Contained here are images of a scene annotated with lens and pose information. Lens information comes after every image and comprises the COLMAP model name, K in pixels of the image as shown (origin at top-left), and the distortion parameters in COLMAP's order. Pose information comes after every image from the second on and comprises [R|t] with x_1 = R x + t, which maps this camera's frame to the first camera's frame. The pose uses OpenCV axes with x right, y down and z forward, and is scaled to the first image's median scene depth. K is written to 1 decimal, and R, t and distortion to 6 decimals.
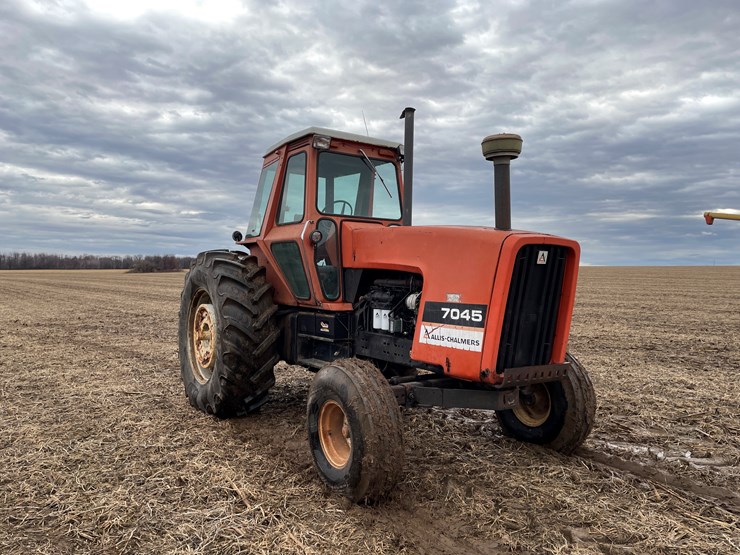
lens RADIAL K [[606.5, 0, 370.0], [0, 606.5, 277.5], [0, 0, 1]] dist [0.037548, -0.001290]
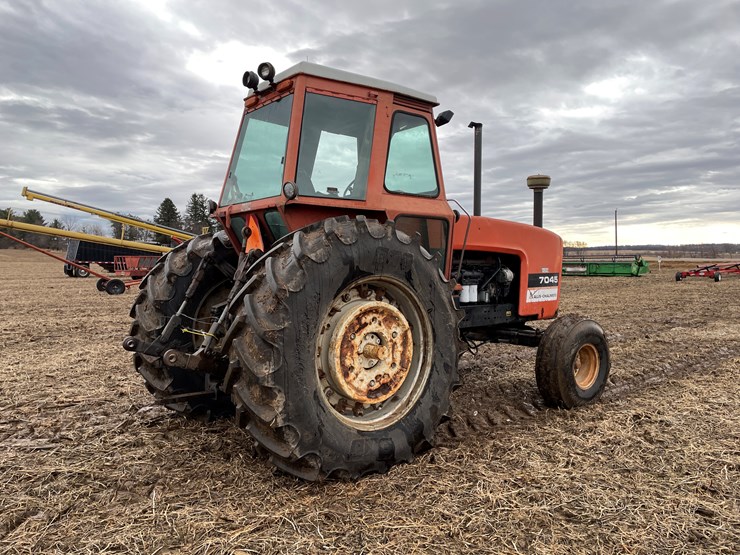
lens RADIAL K [[565.0, 0, 370.0], [0, 565.0, 277.5], [0, 0, 1]] dist [0.006382, -0.002031]
pose [[-0.100180, -0.039036, 0.994203, -1.272070], [0.006102, 0.999187, 0.039846, -0.008322], [-0.994951, 0.010058, -0.099860, 1.580070]]
